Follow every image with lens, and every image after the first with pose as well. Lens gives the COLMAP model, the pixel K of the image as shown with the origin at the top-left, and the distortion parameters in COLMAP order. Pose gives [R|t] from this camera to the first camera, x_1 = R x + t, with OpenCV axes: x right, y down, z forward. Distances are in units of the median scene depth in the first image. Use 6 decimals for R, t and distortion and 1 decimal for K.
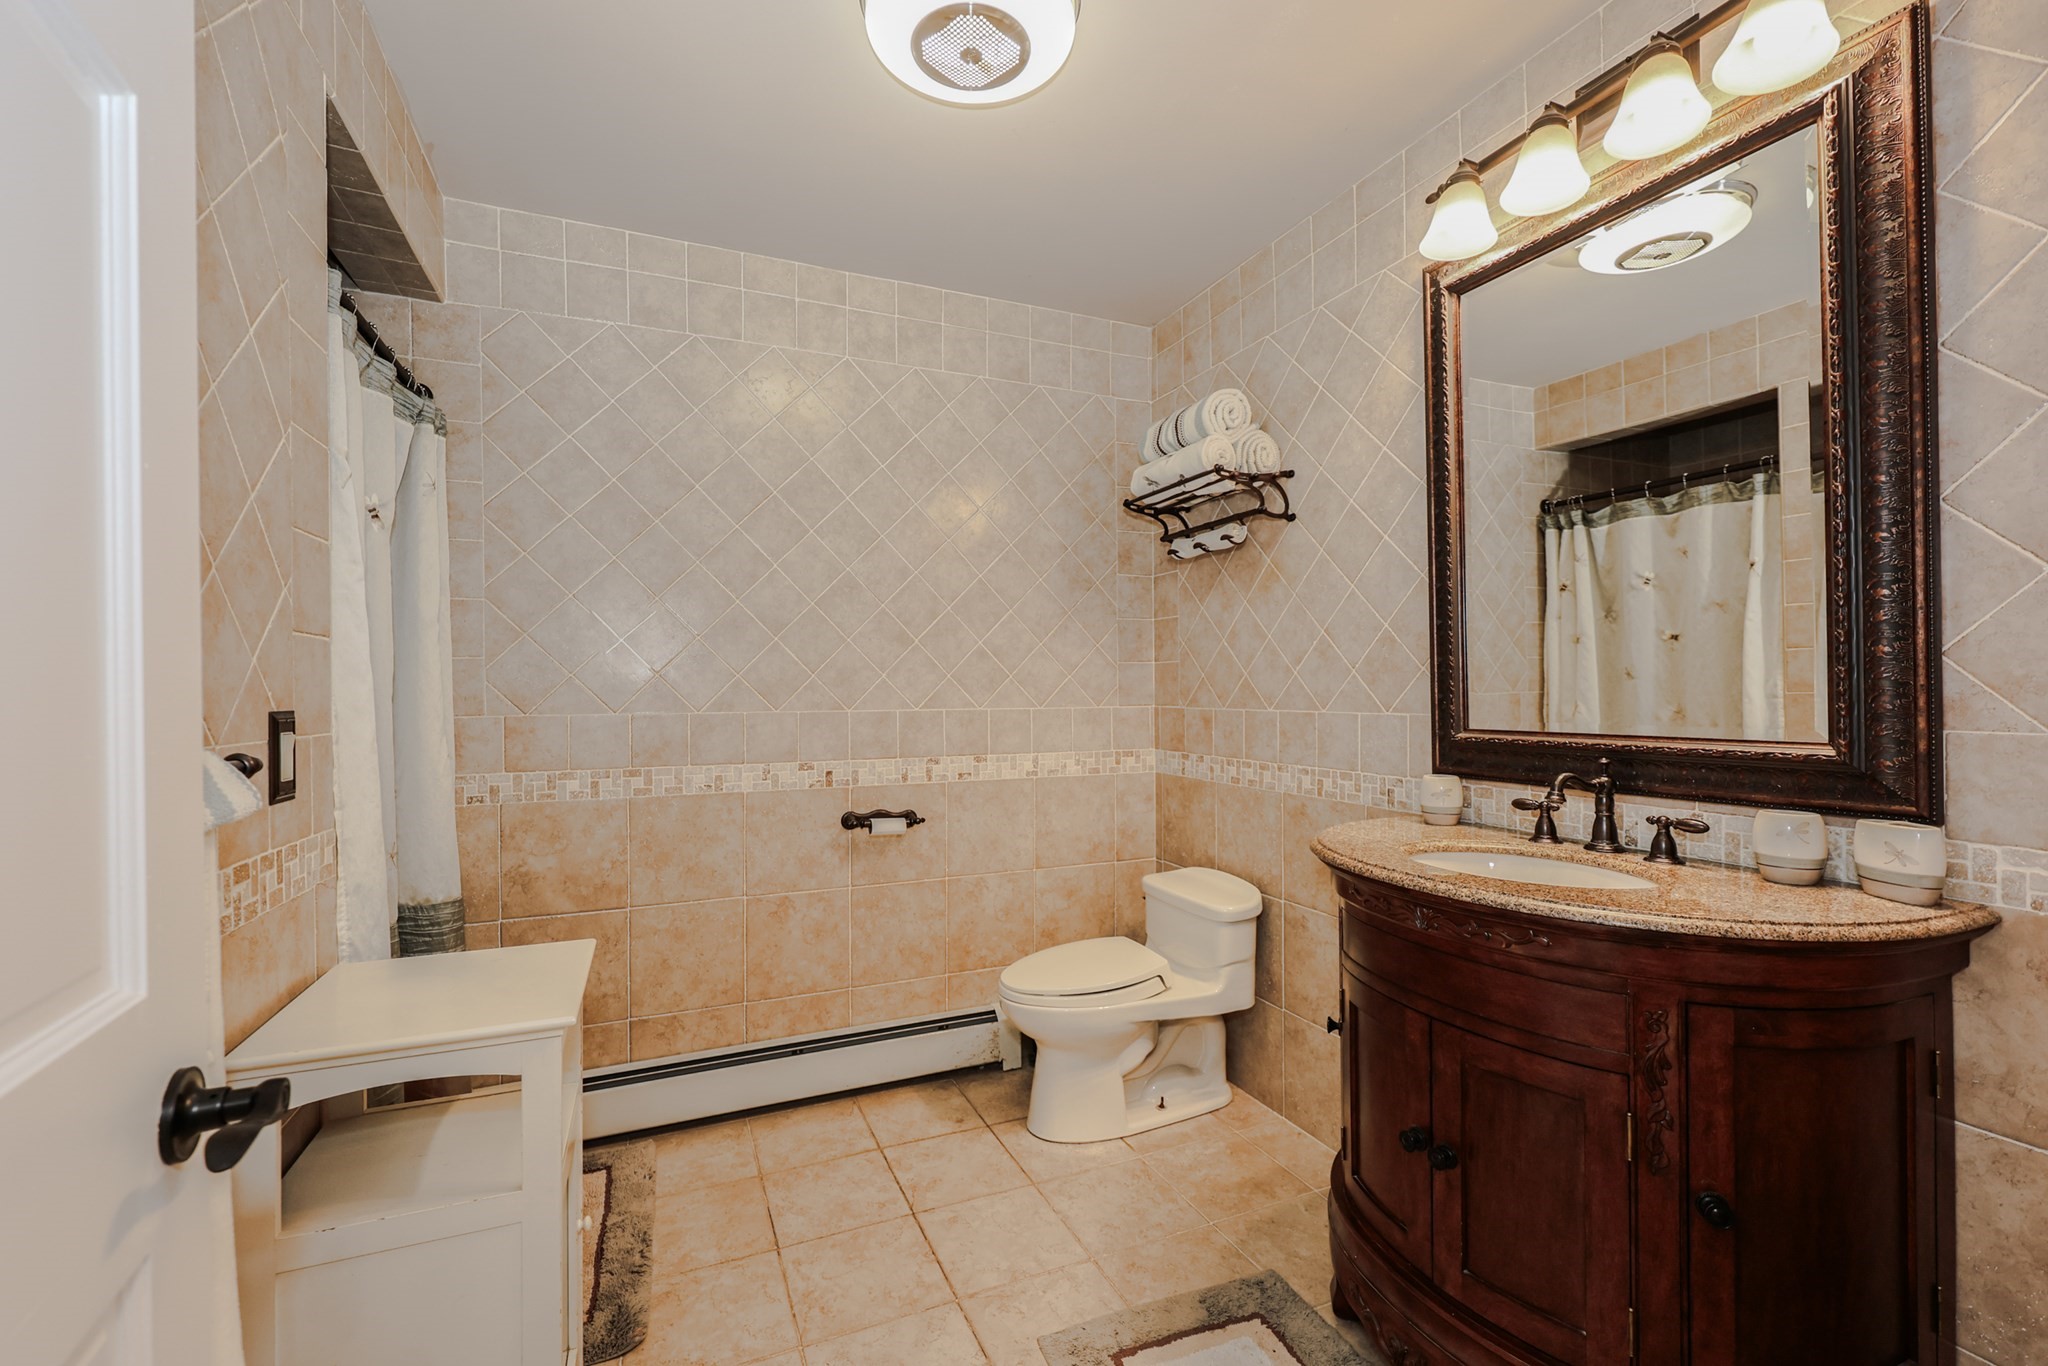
lens RADIAL K [[840.2, 0, 1022.2], [0, 840.2, 687.5], [0, 0, 1]] dist [0.002026, 0.000413]
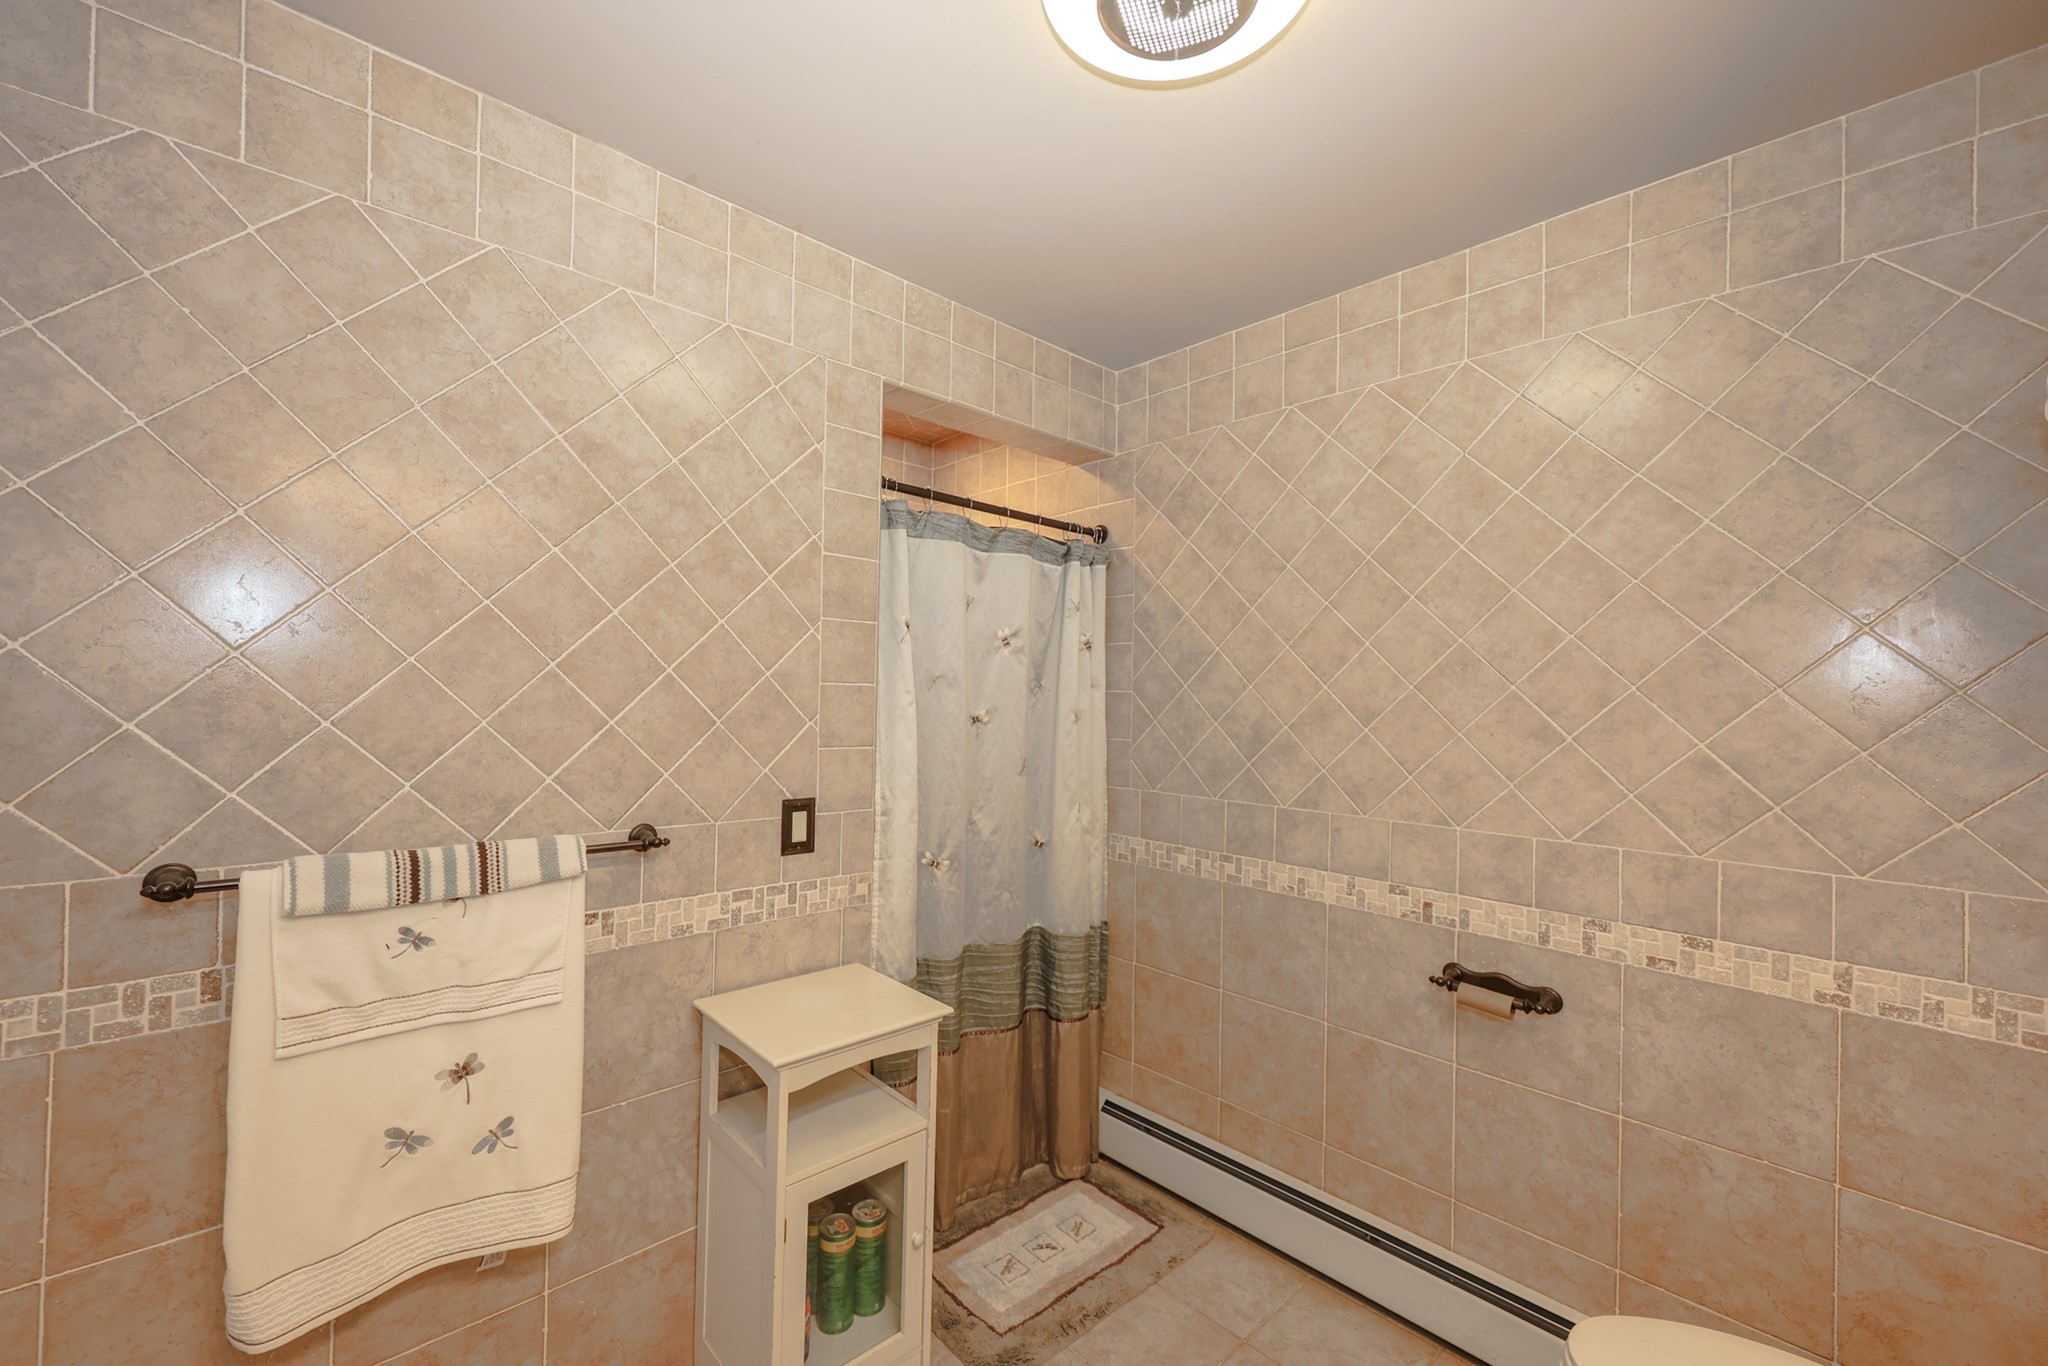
lens RADIAL K [[840.2, 0, 1027.0], [0, 840.2, 681.8], [0, 0, 1]] dist [0.002026, 0.000413]
pose [[0.341032, 0.001702, -0.940050, 0.377058], [-0.021504, 0.999751, -0.005991, -0.092483], [0.939806, 0.022258, 0.340983, 0.383807]]
